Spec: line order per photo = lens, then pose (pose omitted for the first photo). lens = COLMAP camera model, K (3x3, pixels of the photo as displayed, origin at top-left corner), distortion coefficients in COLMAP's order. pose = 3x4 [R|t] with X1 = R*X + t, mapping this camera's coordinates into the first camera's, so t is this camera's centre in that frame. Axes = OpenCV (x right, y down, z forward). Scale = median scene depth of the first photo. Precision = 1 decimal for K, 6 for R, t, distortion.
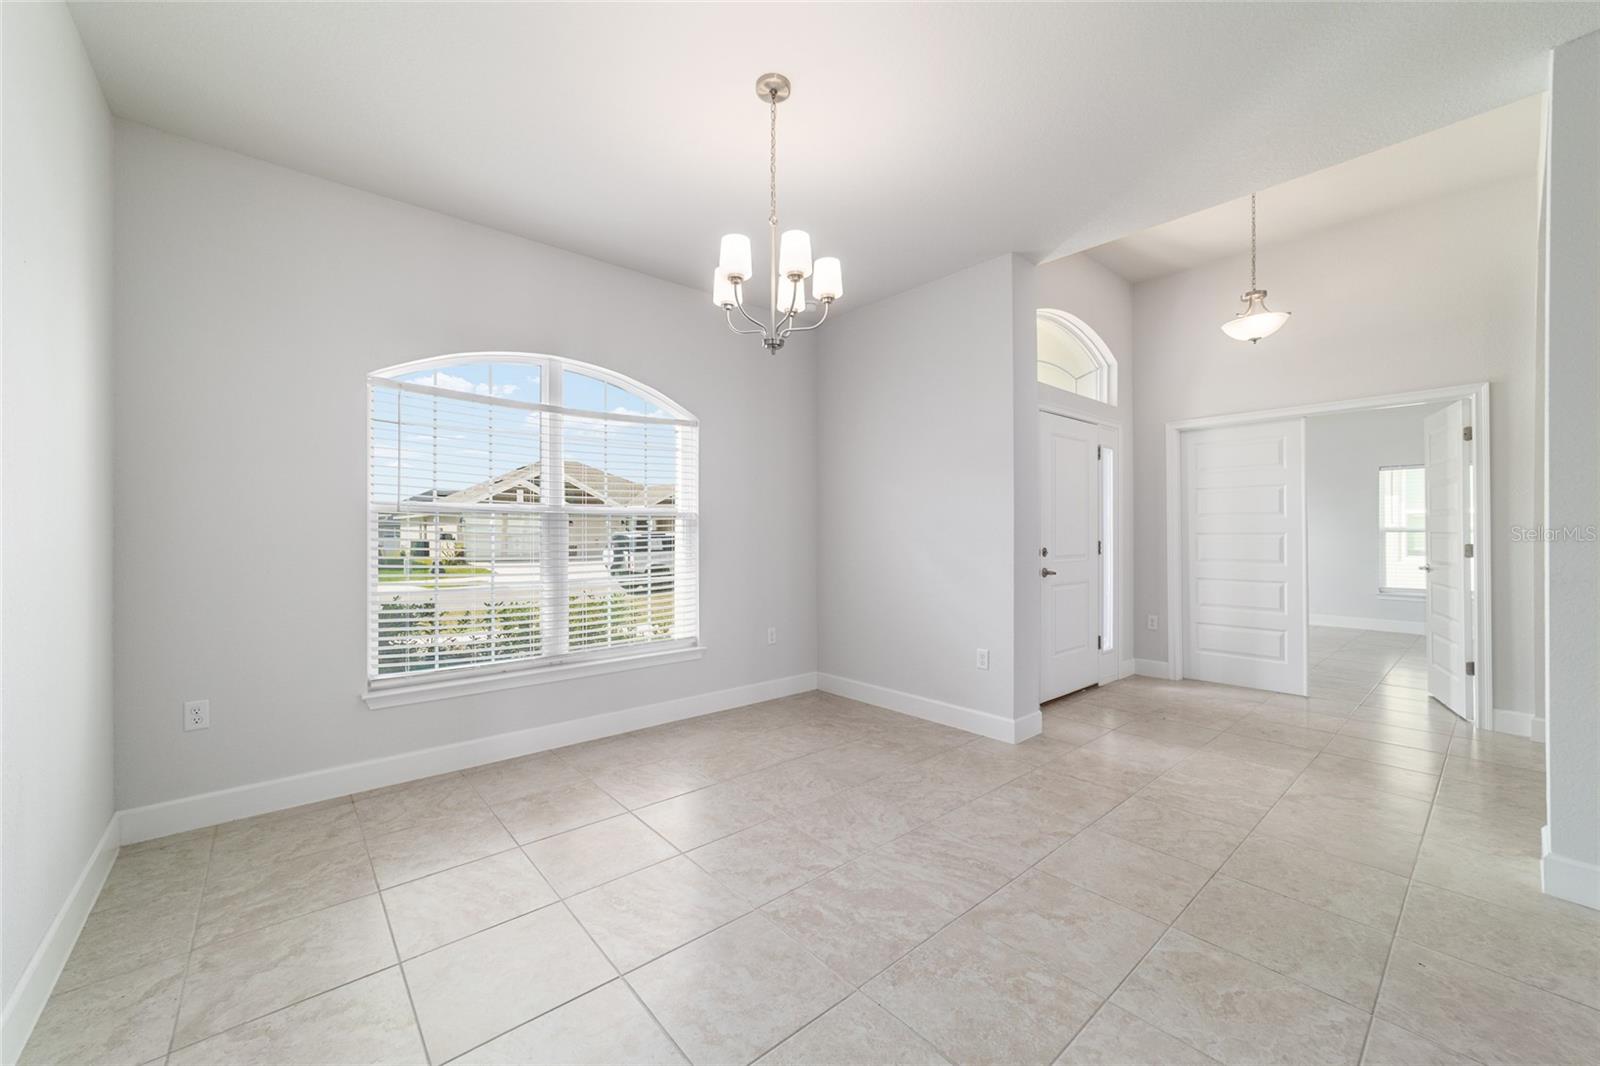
lens RADIAL K [[616.7, 0, 797.9], [0, 616.7, 529.5], [0, 0, 1]] dist [-0.018646, 0.008231]
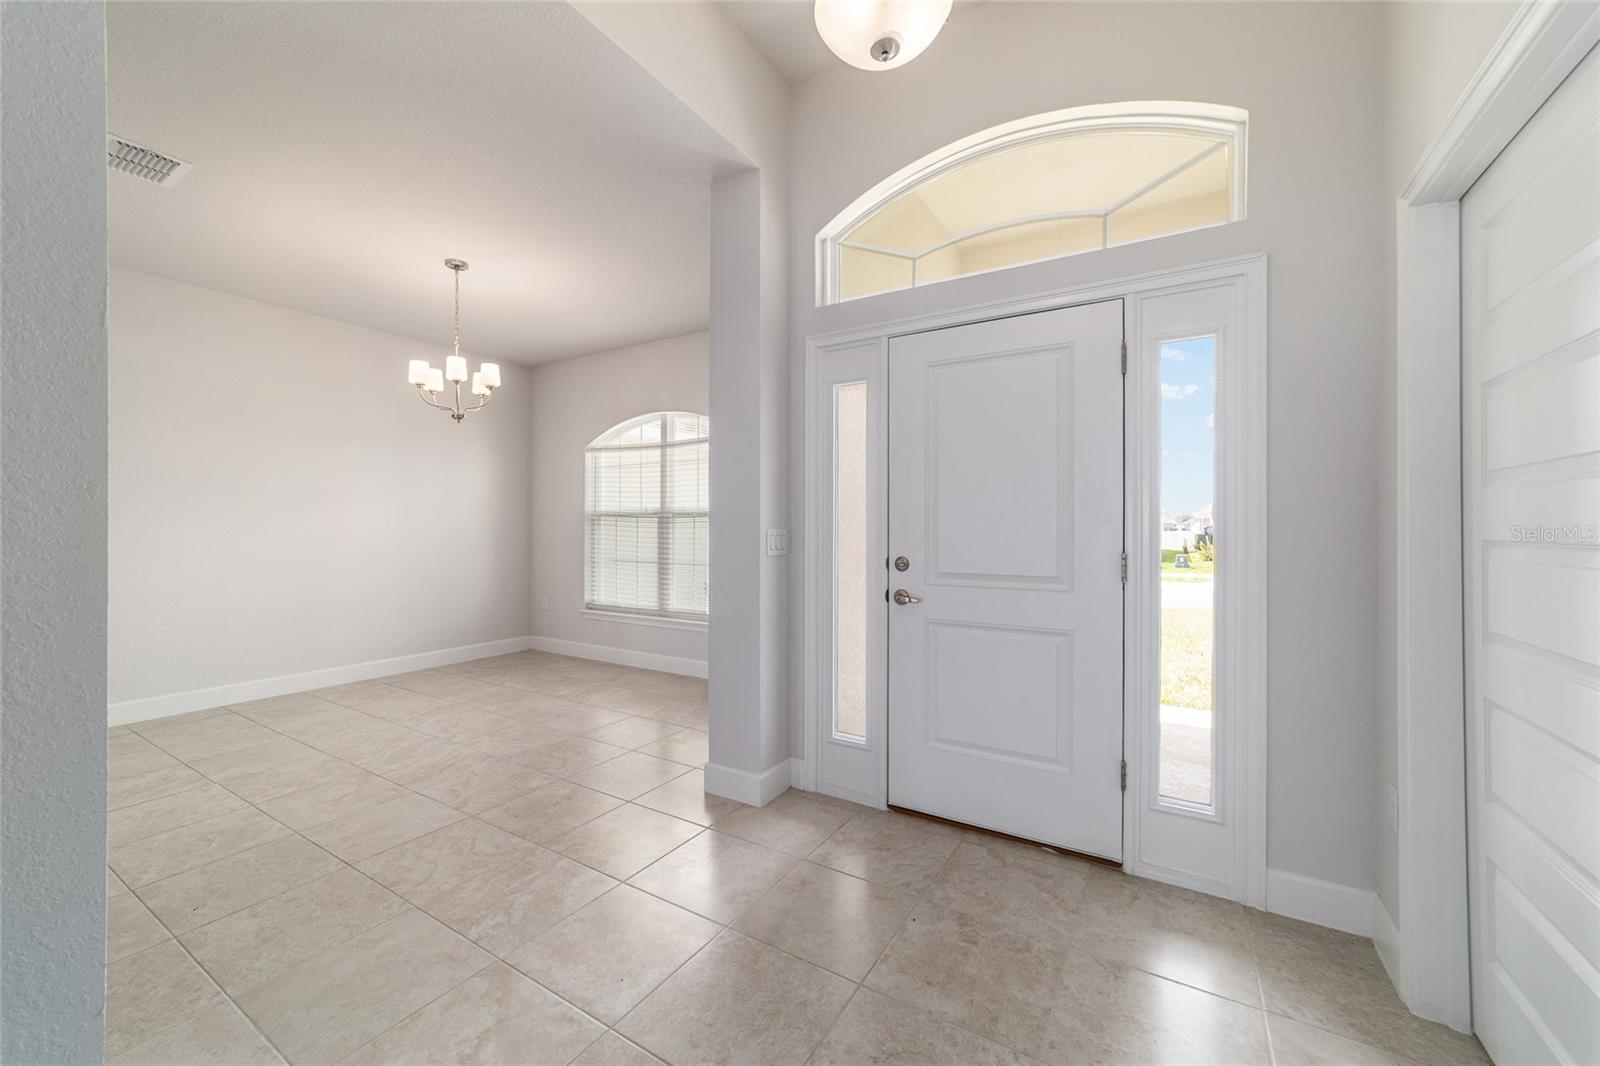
lens RADIAL K [[620.4, 0, 798.8], [0, 620.4, 529.4], [0, 0, 1]] dist [-0.014577, 0.008956]
pose [[0.303775, 0.008500, -0.952706, 1.791215], [0.005566, 0.999927, 0.010696, -0.009915], [0.952728, -0.008552, 0.303705, 1.330750]]
